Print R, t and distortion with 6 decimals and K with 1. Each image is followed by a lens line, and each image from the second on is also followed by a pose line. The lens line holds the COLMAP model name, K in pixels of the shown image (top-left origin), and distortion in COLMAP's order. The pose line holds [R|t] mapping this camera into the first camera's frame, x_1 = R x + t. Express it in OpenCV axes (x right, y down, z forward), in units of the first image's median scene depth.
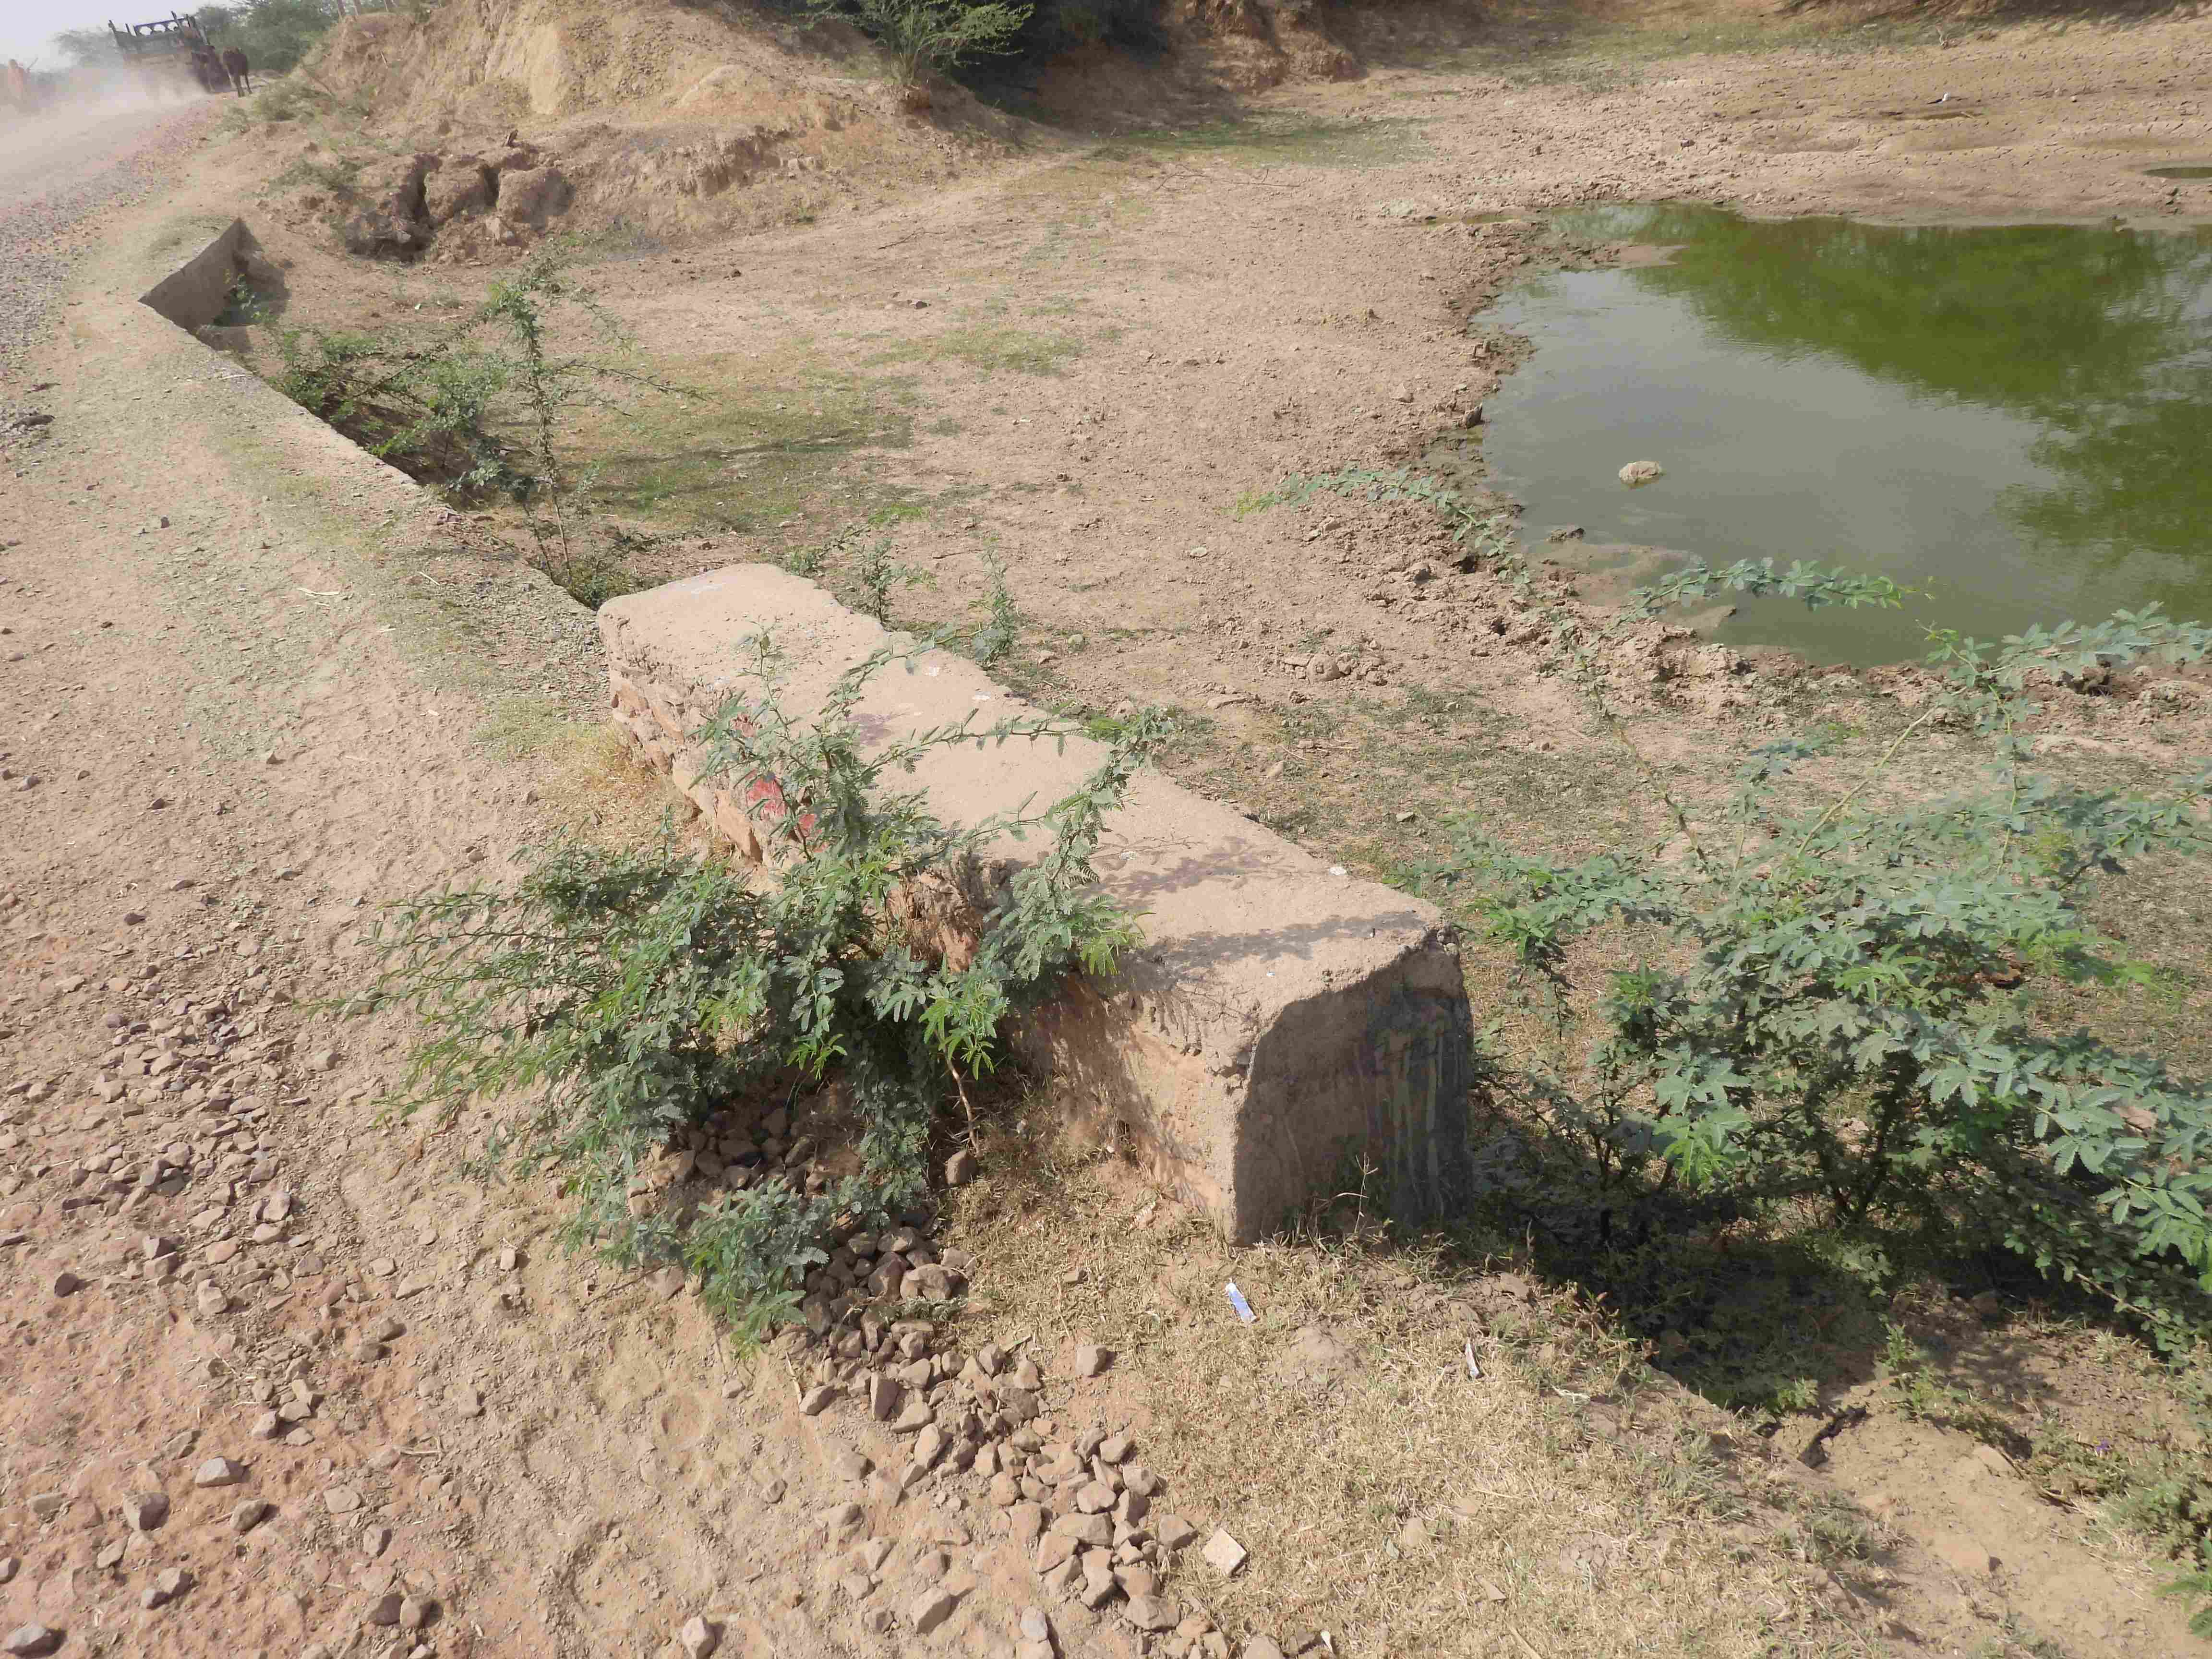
lens RADIAL K [[1587.7, 0, 1104.7], [0, 1587.7, 819.9], [0, 0, 1]] dist [-0.016253, 0.005830]
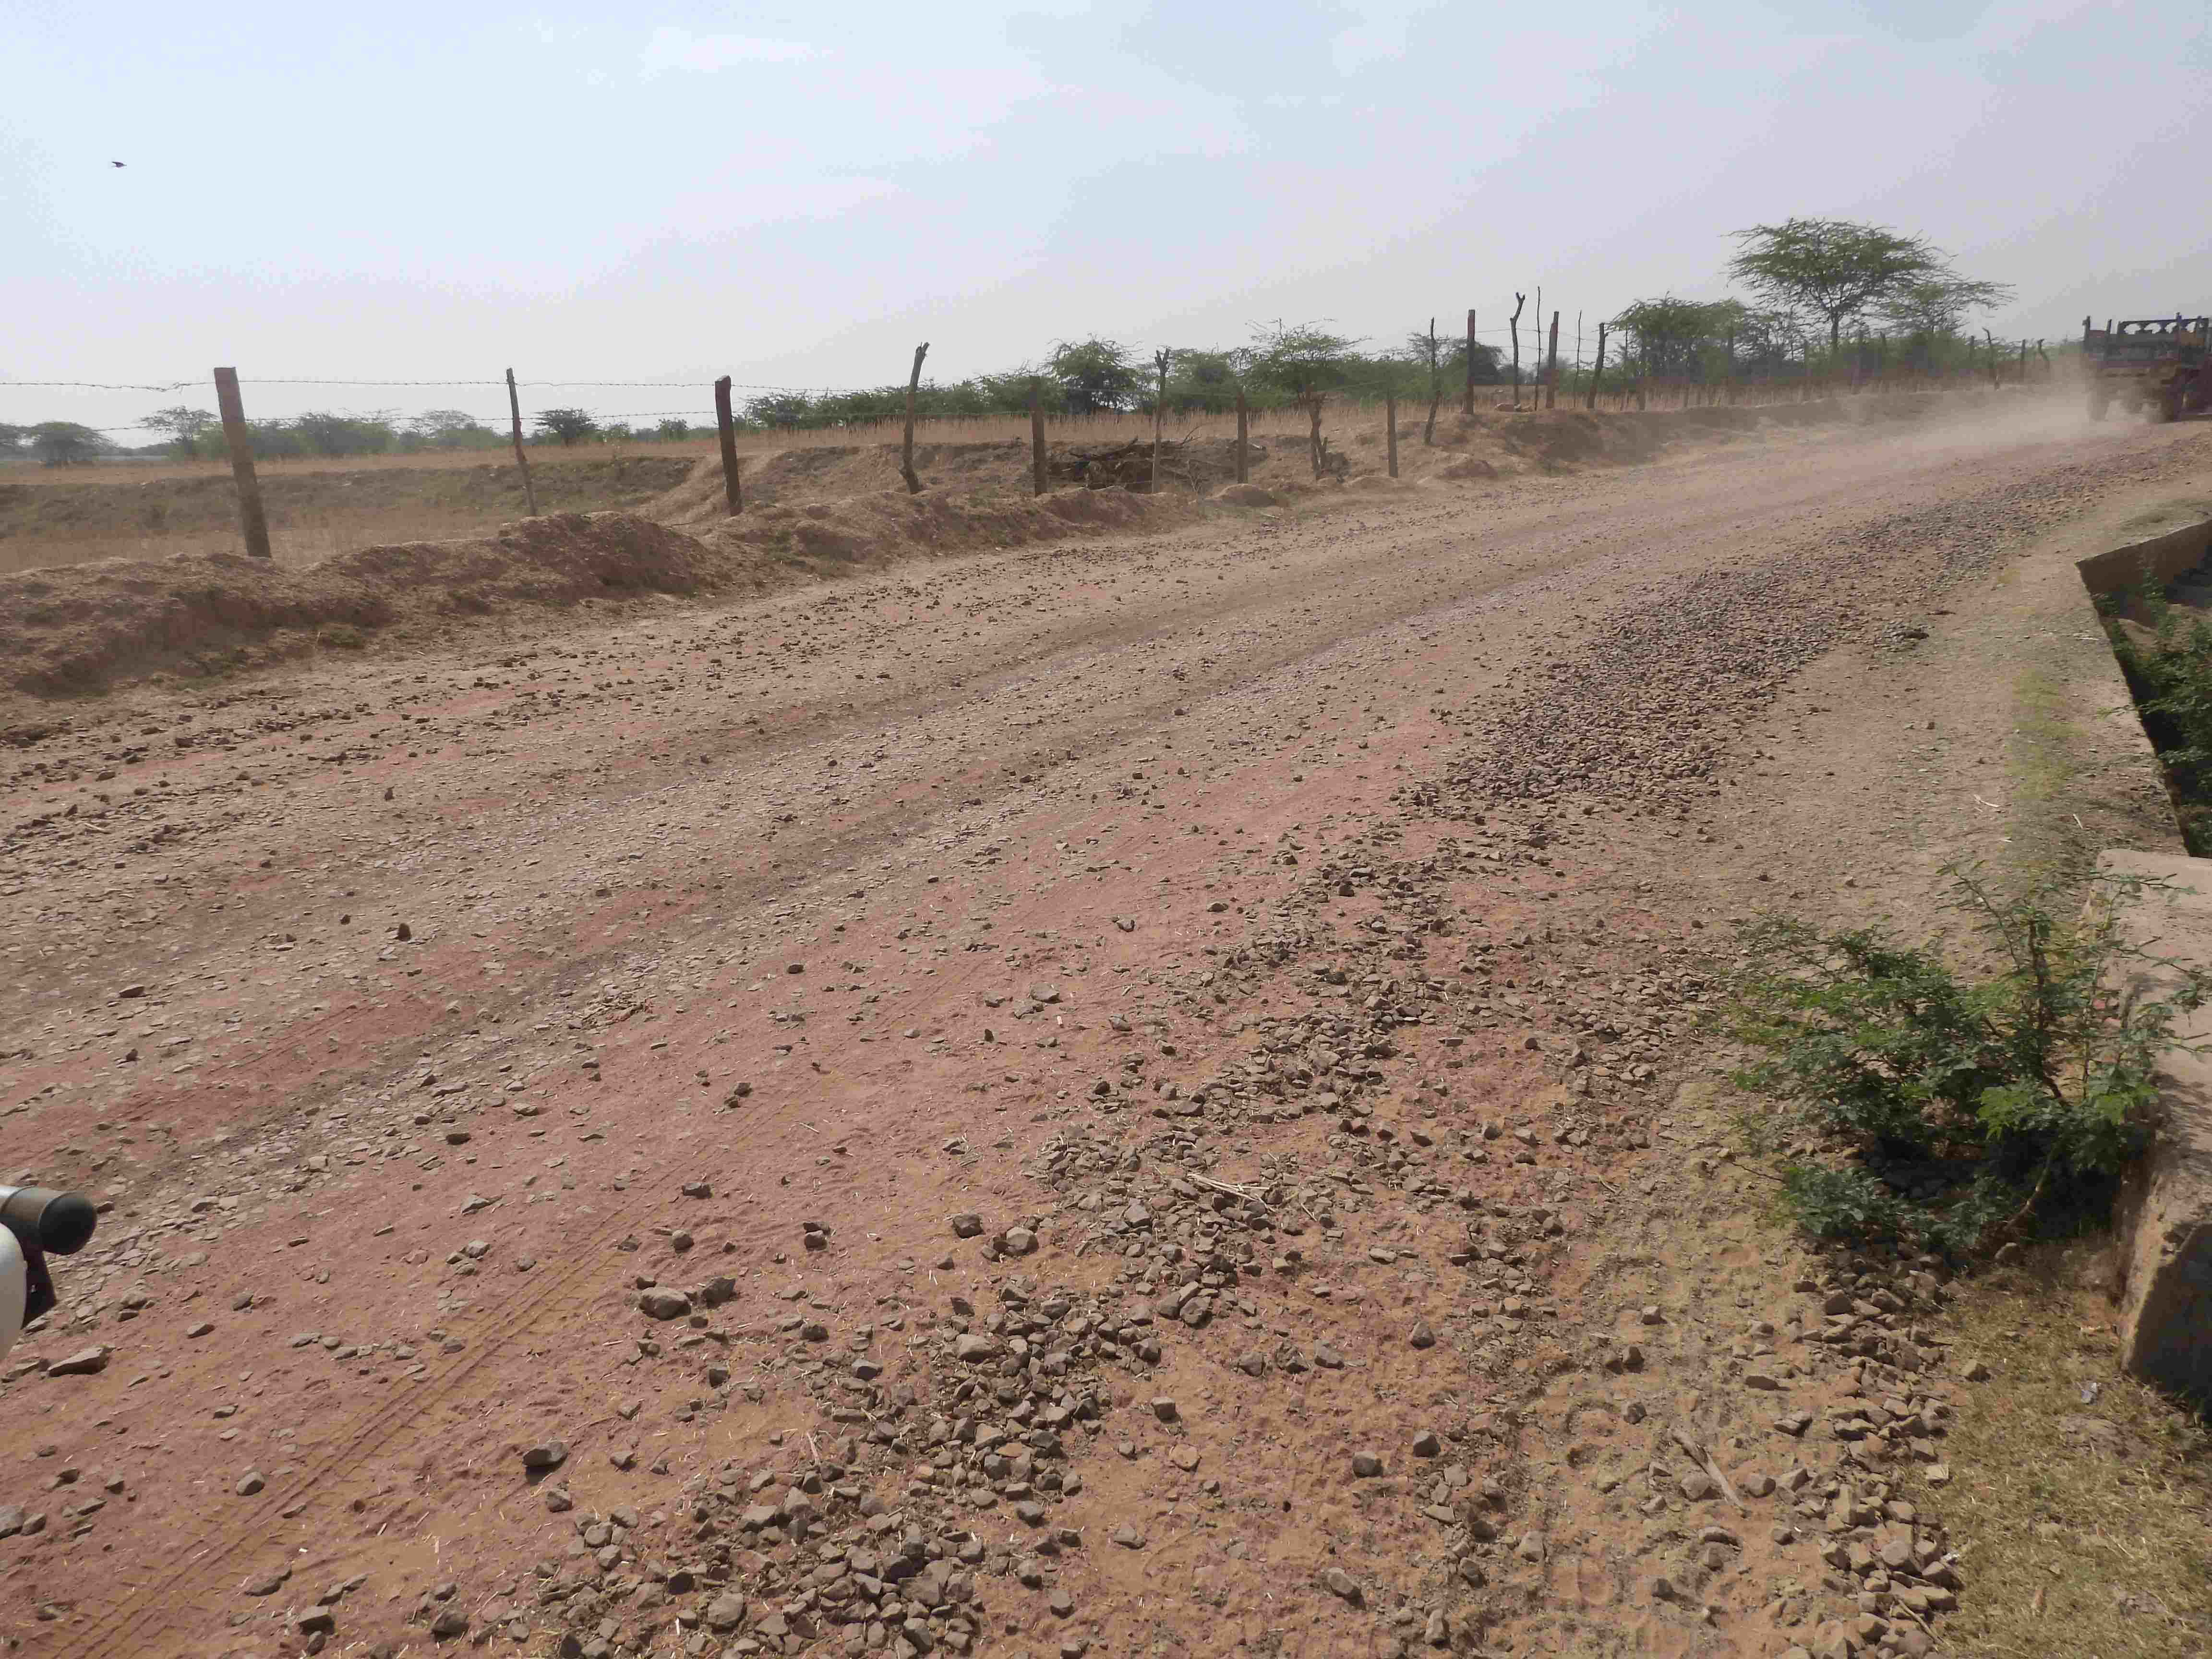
lens RADIAL K [[1587.7, 0, 1104.7], [0, 1587.7, 819.9], [0, 0, 1]] dist [-0.016253, 0.005830]
pose [[0.425111, 0.309285, -0.850661, 0.593257], [-0.433181, 0.894713, 0.108823, 0.074552], [0.794755, 0.322228, 0.514329, -0.406421]]
